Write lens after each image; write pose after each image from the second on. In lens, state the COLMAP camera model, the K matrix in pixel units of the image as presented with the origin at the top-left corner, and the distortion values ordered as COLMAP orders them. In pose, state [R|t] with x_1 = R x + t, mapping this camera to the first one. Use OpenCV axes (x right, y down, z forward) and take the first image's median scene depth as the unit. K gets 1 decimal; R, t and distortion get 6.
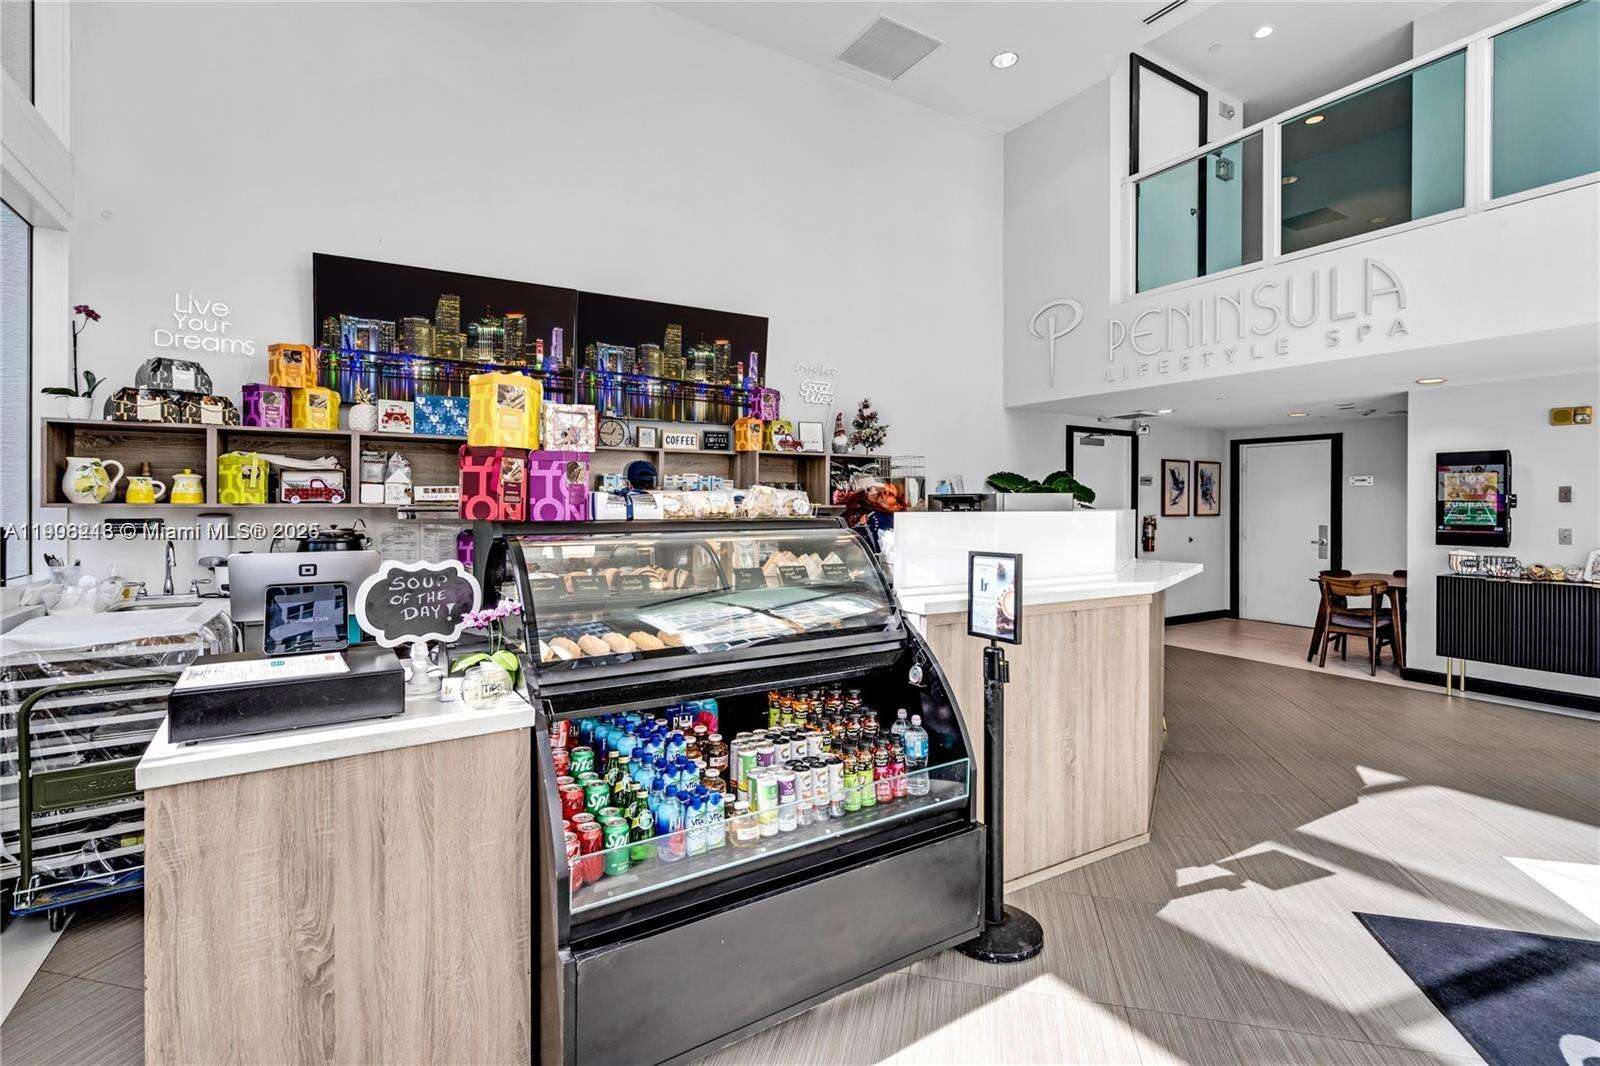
lens RADIAL K [[742.9, 0, 799.8], [0, 742.9, 503.1], [0, 0, 1]] dist [-0.001127, -0.000476]
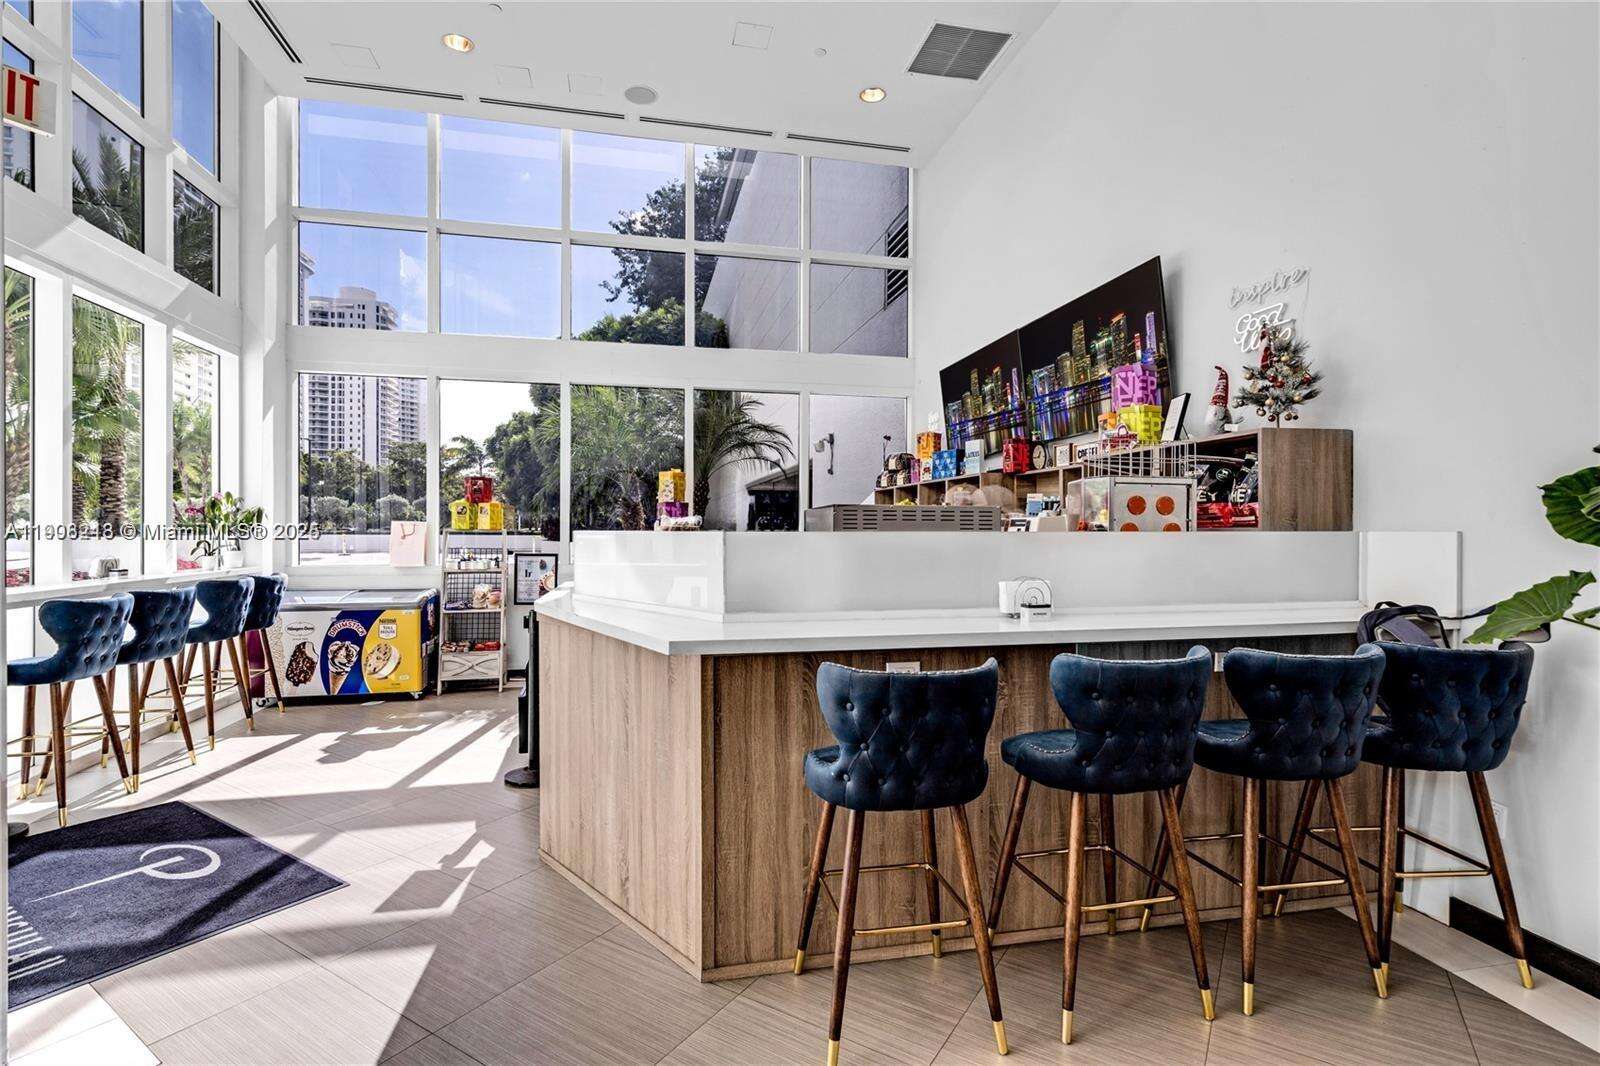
lens RADIAL K [[774.1, 0, 800.0], [0, 774.1, 533.0], [0, 0, 1]] dist [0.001086, 0.000116]
pose [[-0.323487, -0.003653, -0.946226, 0.825105], [-0.006231, 0.999979, -0.001731, 0.012197], [0.946212, 0.005336, -0.323503, 1.021163]]
